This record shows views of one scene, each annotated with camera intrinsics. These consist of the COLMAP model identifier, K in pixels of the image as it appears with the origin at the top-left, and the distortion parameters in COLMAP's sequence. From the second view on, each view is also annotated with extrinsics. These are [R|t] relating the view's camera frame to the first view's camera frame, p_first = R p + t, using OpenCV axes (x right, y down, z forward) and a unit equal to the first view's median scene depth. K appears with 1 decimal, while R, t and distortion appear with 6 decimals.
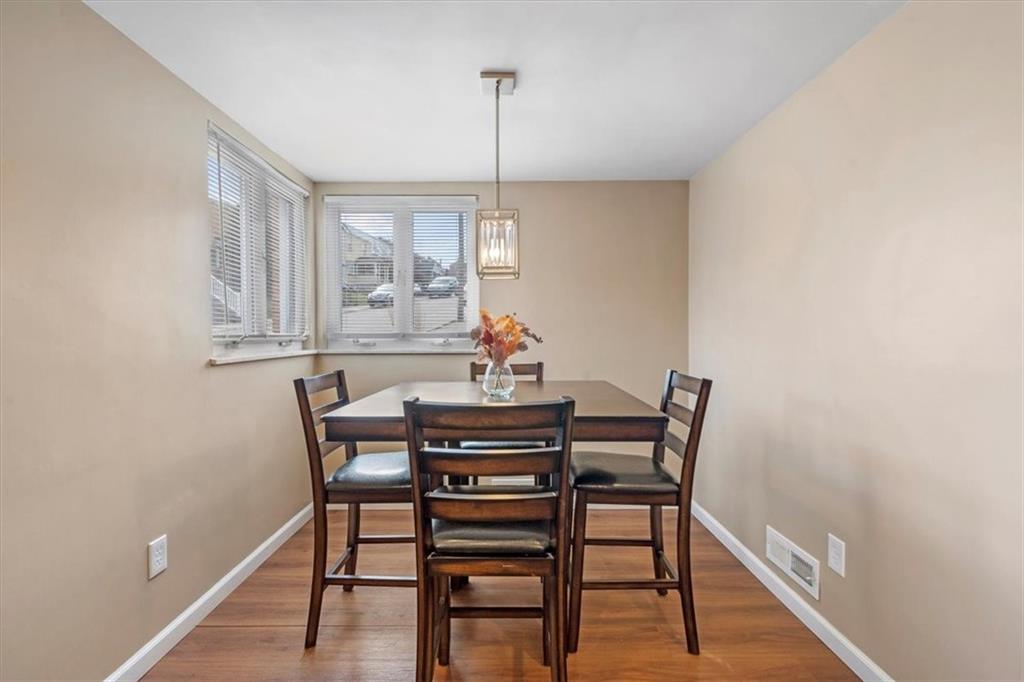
lens RADIAL K [[469.7, 0, 508.3], [0, 469.7, 344.2], [0, 0, 1]] dist [-0.000563, 0.001491]
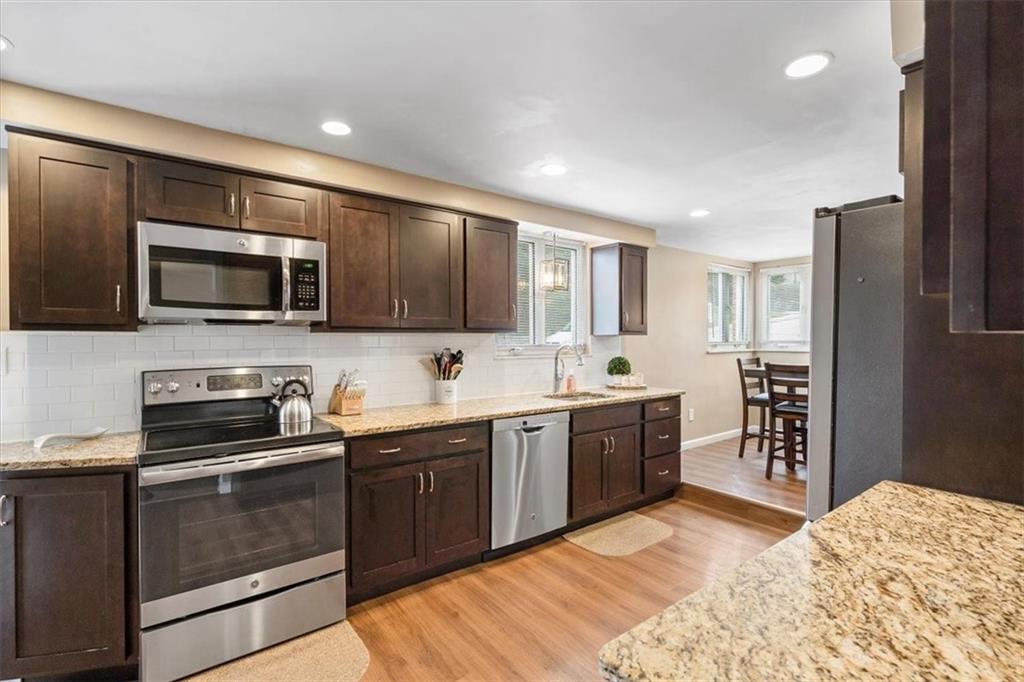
lens RADIAL K [[469.7, 0, 508.3], [0, 469.7, 344.2], [0, 0, 1]] dist [-0.000563, 0.001491]
pose [[0.601405, 0.011858, -0.798856, 0.835023], [-0.013353, 0.999899, 0.004790, -0.005855], [0.798833, 0.007786, 0.601503, -1.540094]]
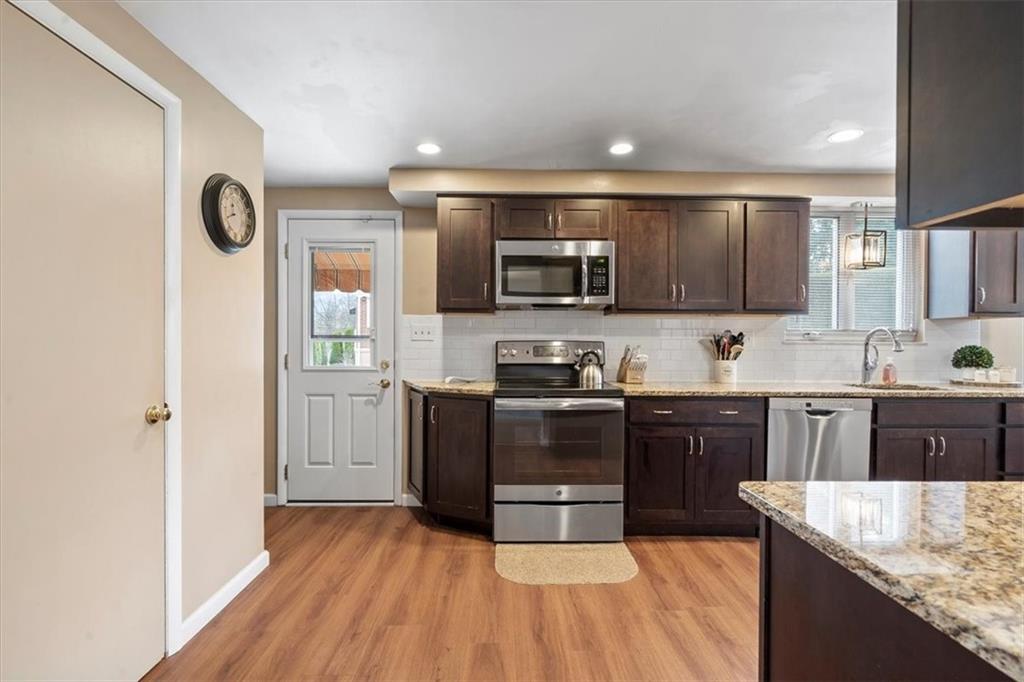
lens RADIAL K [[469.7, 0, 508.3], [0, 469.7, 344.2], [0, 0, 1]] dist [-0.000563, 0.001491]
pose [[0.009788, 0.012908, -0.999869, 1.108473], [-0.023443, 0.999645, 0.012676, 0.068515], [0.999677, 0.023316, 0.010088, -1.538732]]
